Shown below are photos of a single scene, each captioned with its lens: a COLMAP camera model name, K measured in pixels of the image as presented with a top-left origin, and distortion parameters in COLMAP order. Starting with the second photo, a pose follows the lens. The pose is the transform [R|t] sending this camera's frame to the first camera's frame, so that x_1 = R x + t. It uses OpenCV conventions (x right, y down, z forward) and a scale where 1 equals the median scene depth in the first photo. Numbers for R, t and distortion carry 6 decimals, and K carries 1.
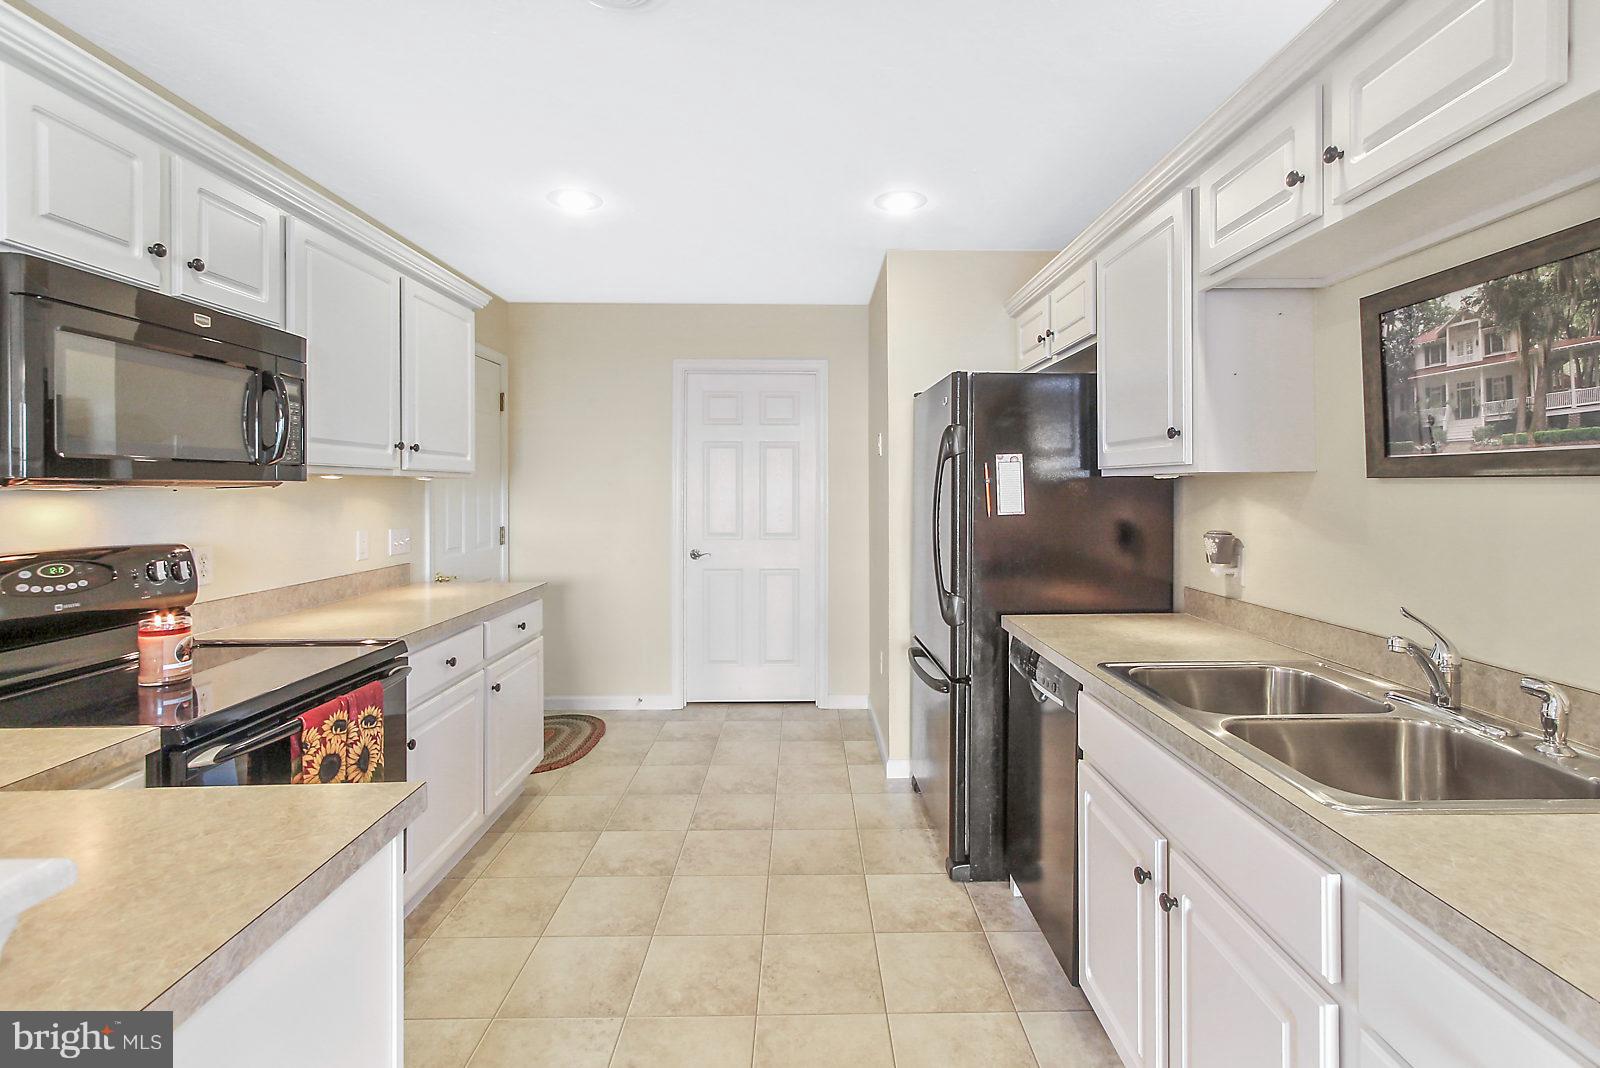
lens RADIAL K [[750.5, 0, 823.8], [0, 750.5, 483.8], [0, 0, 1]] dist [0.000110, 0.000065]
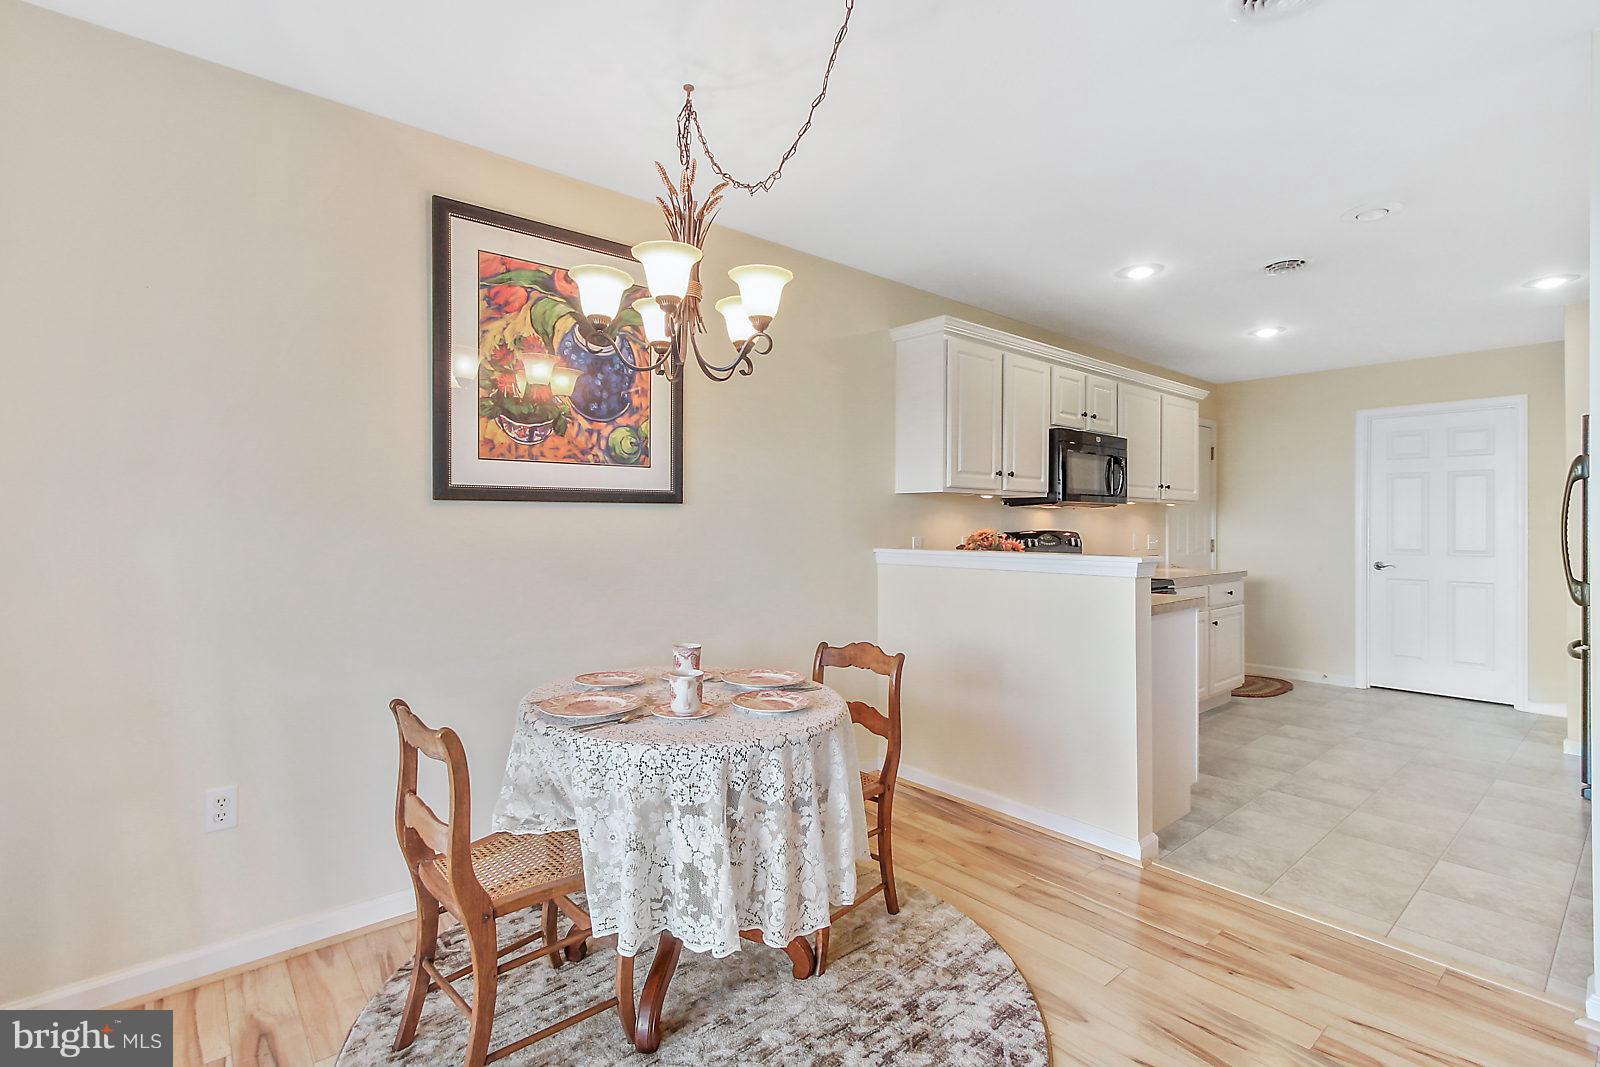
lens RADIAL K [[740.4, 0, 798.1], [0, 740.4, 522.2], [0, 0, 1]] dist [0.000614, -0.000146]
pose [[0.626793, 0.001862, -0.779184, 0.328895], [-0.000615, 0.999998, 0.001895, 0.039007], [0.779186, -0.000709, 0.626793, -0.928343]]
